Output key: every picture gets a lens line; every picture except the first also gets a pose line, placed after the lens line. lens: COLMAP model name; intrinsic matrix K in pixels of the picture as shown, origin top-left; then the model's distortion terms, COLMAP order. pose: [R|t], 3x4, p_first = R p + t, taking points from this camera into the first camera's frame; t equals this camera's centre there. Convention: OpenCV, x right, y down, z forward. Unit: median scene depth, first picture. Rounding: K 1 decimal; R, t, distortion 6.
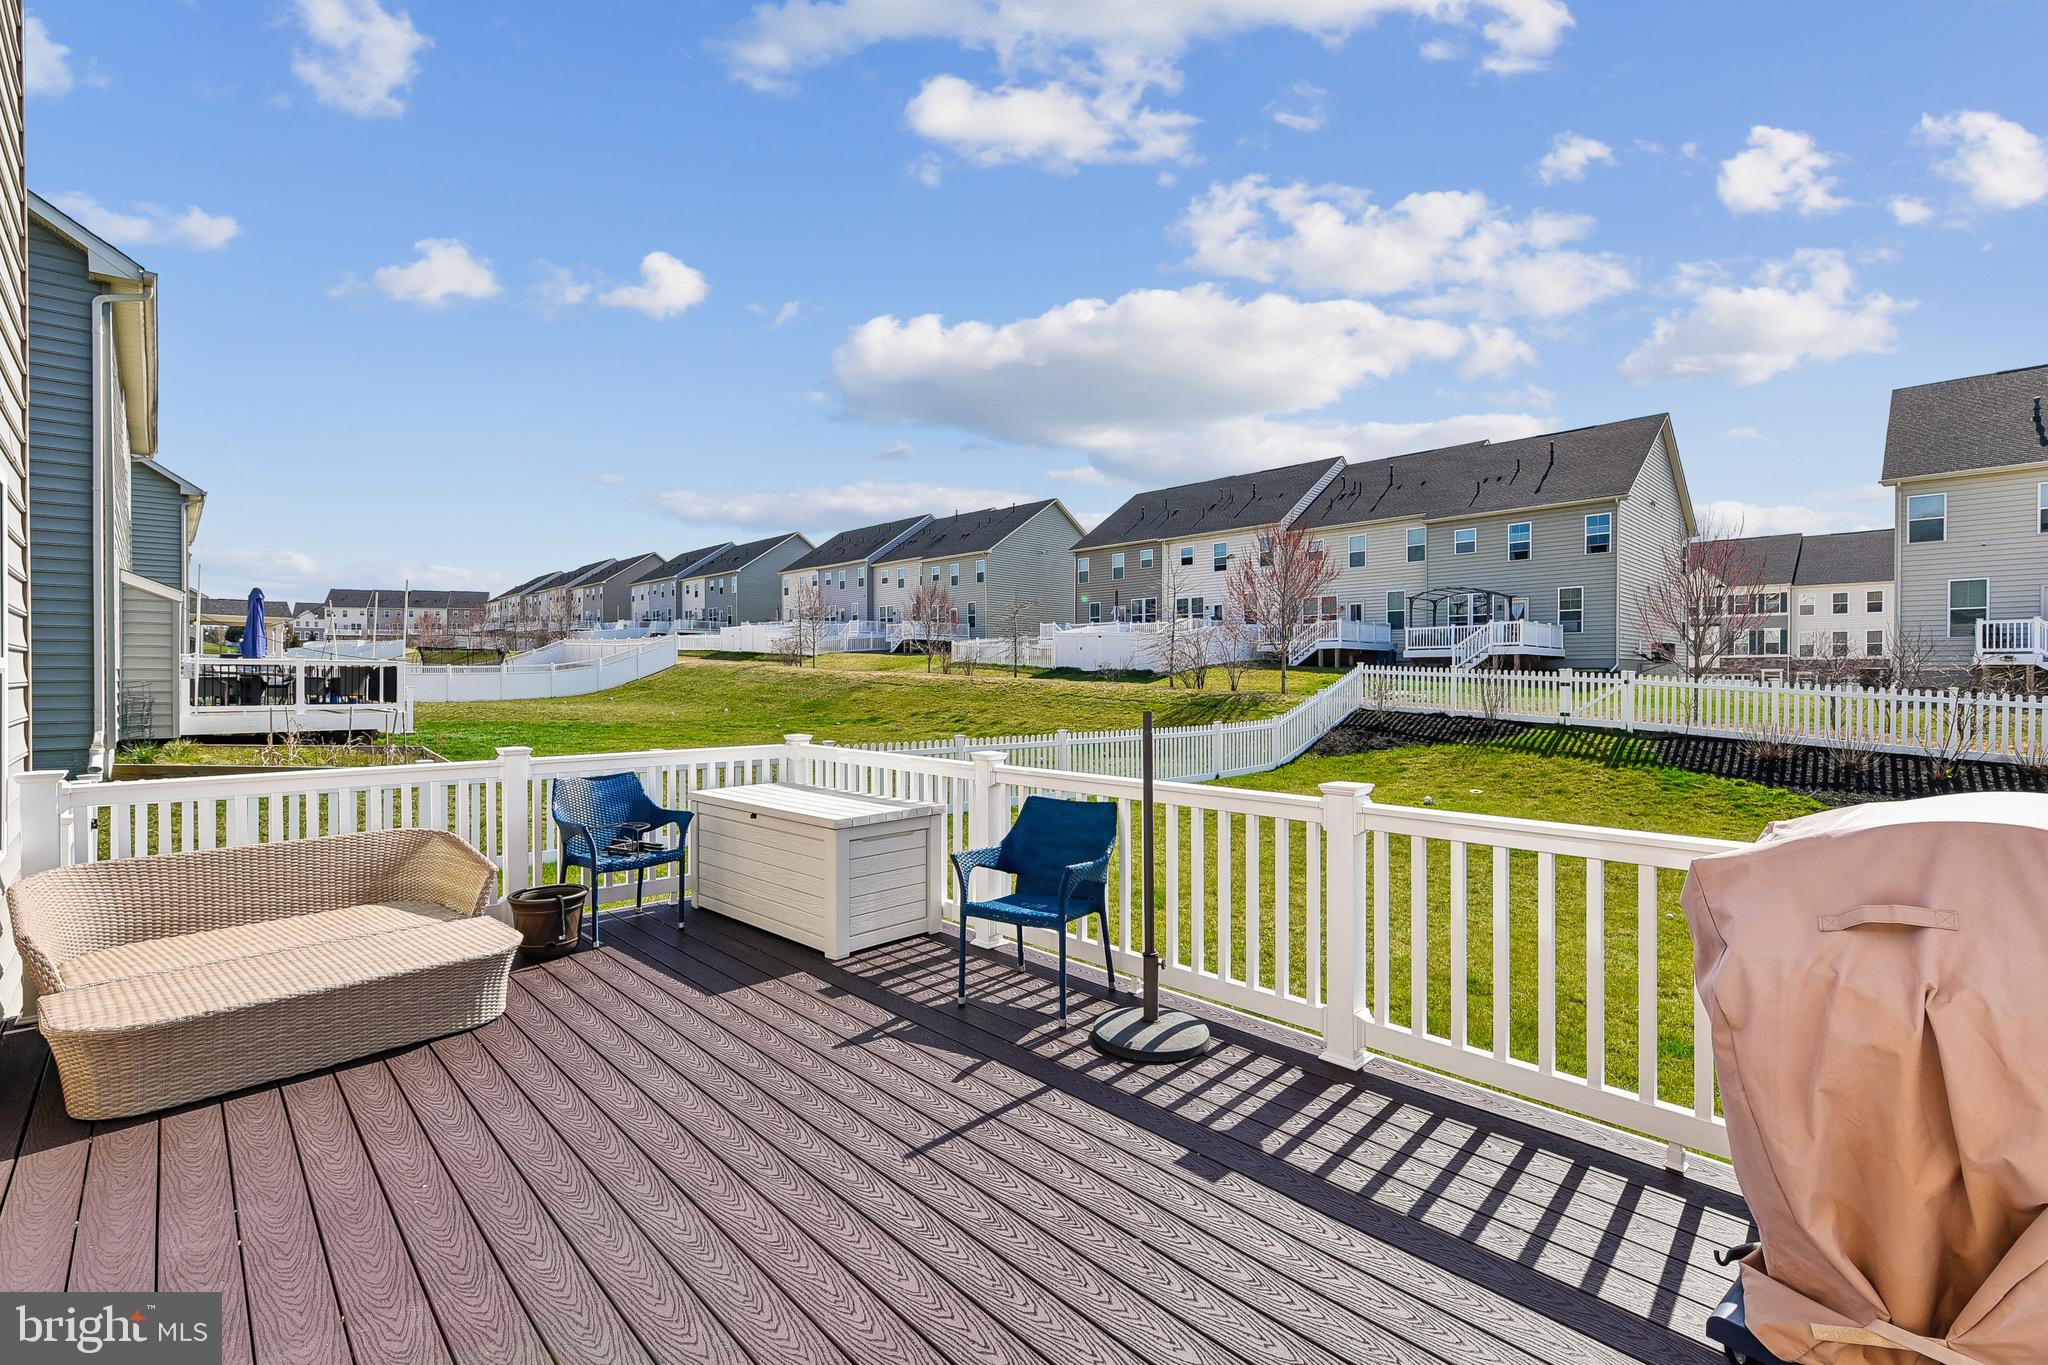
lens RADIAL K [[905.5, 0, 1025.6], [0, 905.5, 696.8], [0, 0, 1]] dist [0.003752, 0.000798]
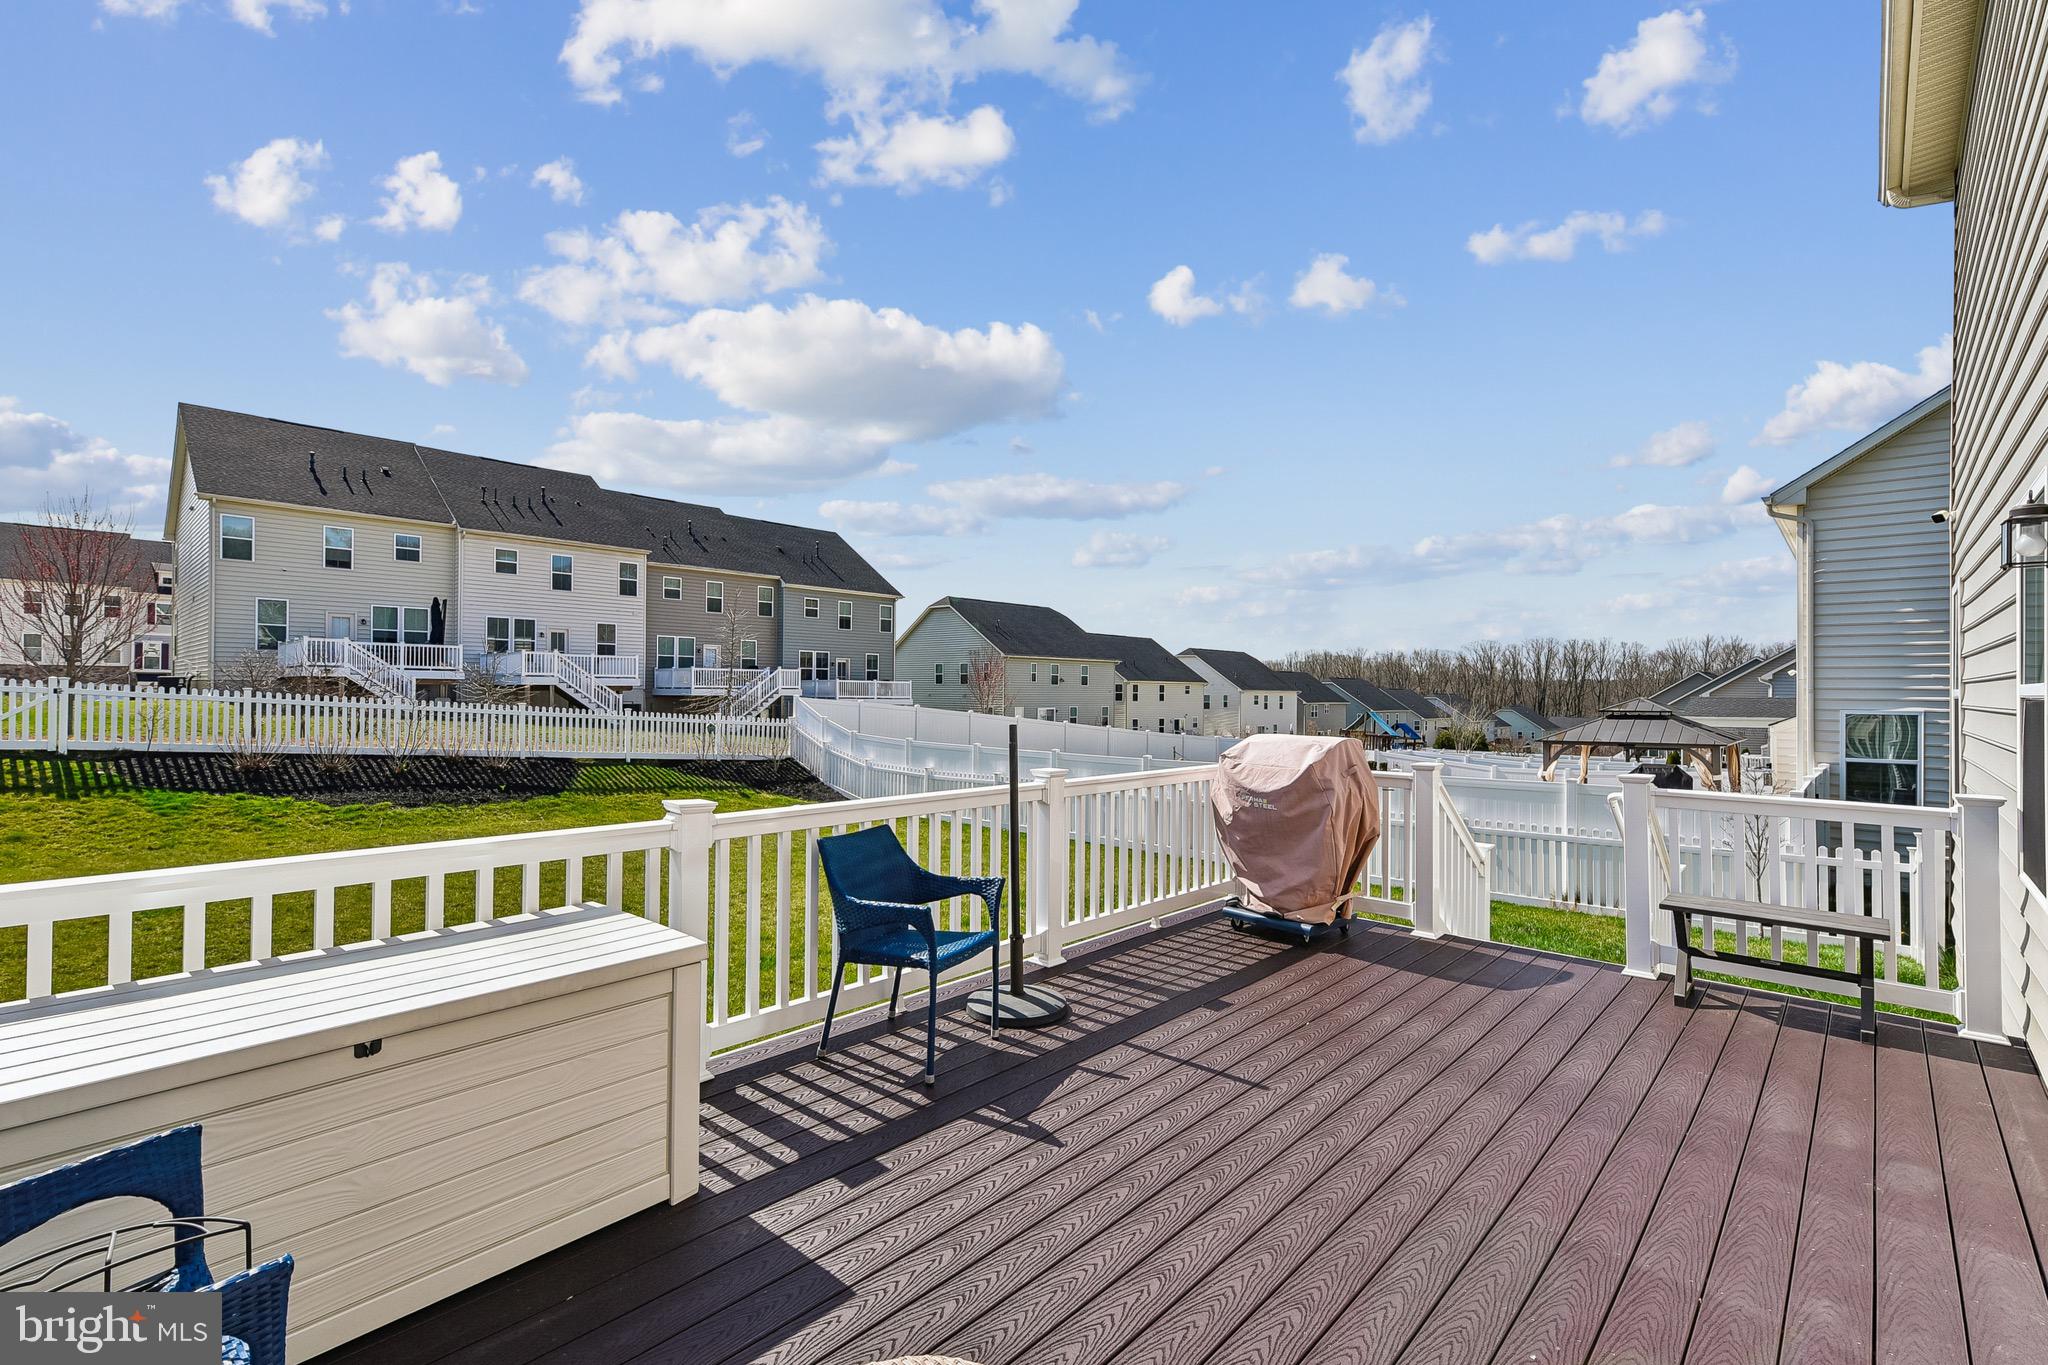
lens RADIAL K [[905.5, 0, 1031.0], [0, 905.5, 695.7], [0, 0, 1]] dist [0.003752, 0.000798]
pose [[-0.064236, -0.004894, 0.997923, -0.183244], [0.013765, 0.999889, 0.005789, -0.004765], [-0.997840, 0.014108, -0.064162, 0.191499]]
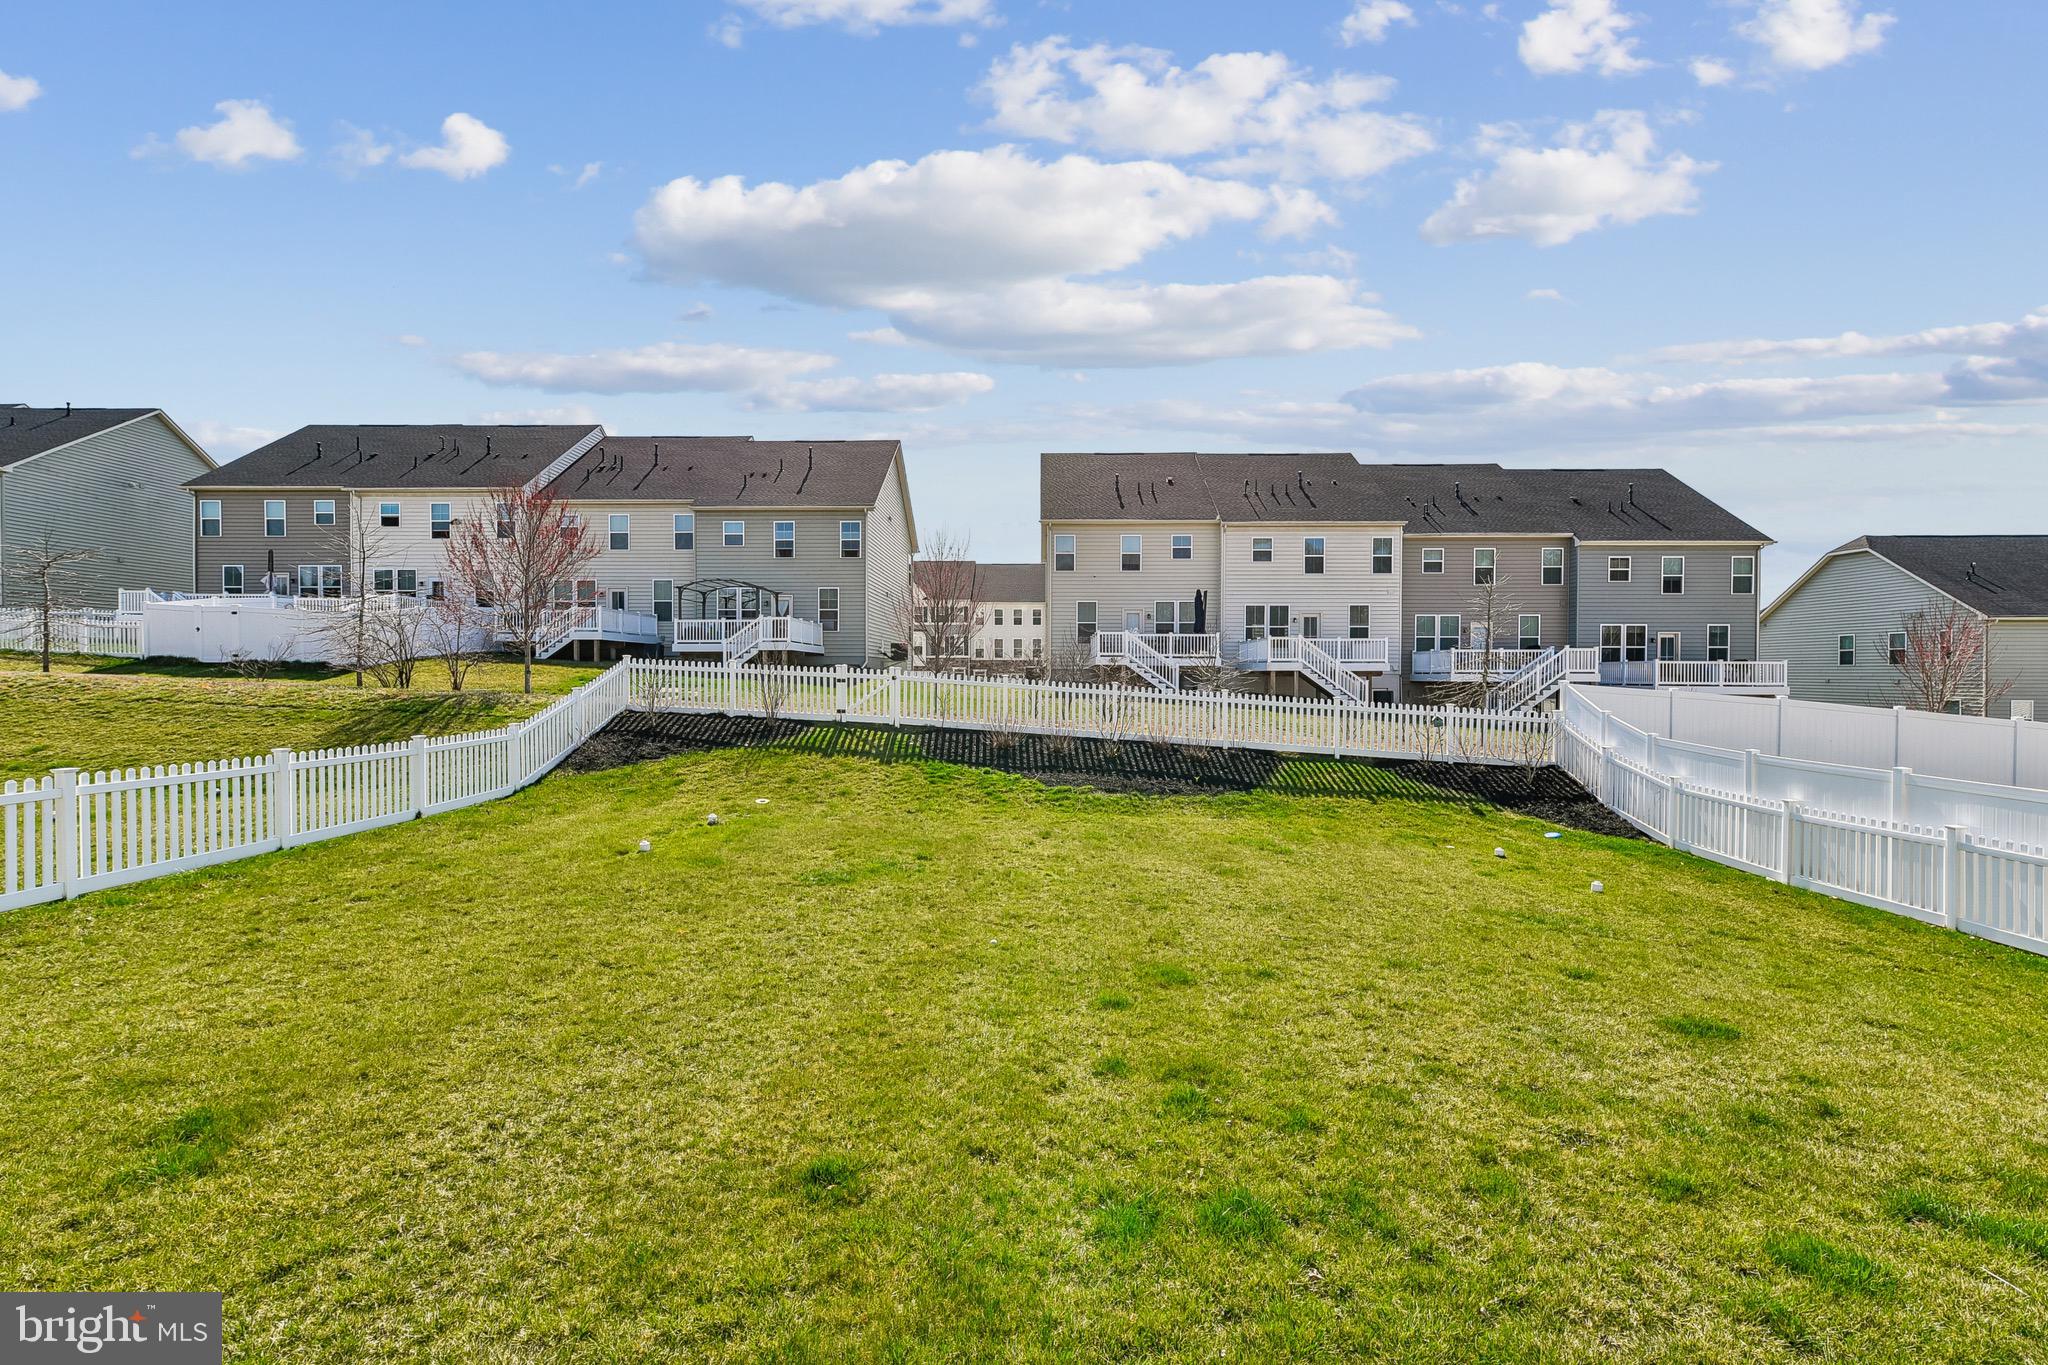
lens RADIAL K [[905.5, 0, 1031.8], [0, 905.5, 664.7], [0, 0, 1]] dist [0.003752, 0.000798]
pose [[0.709174, 0.008903, 0.704977, 0.048641], [0.012605, 0.999600, -0.025304, -0.003679], [-0.704921, 0.026831, 0.708778, 0.157089]]
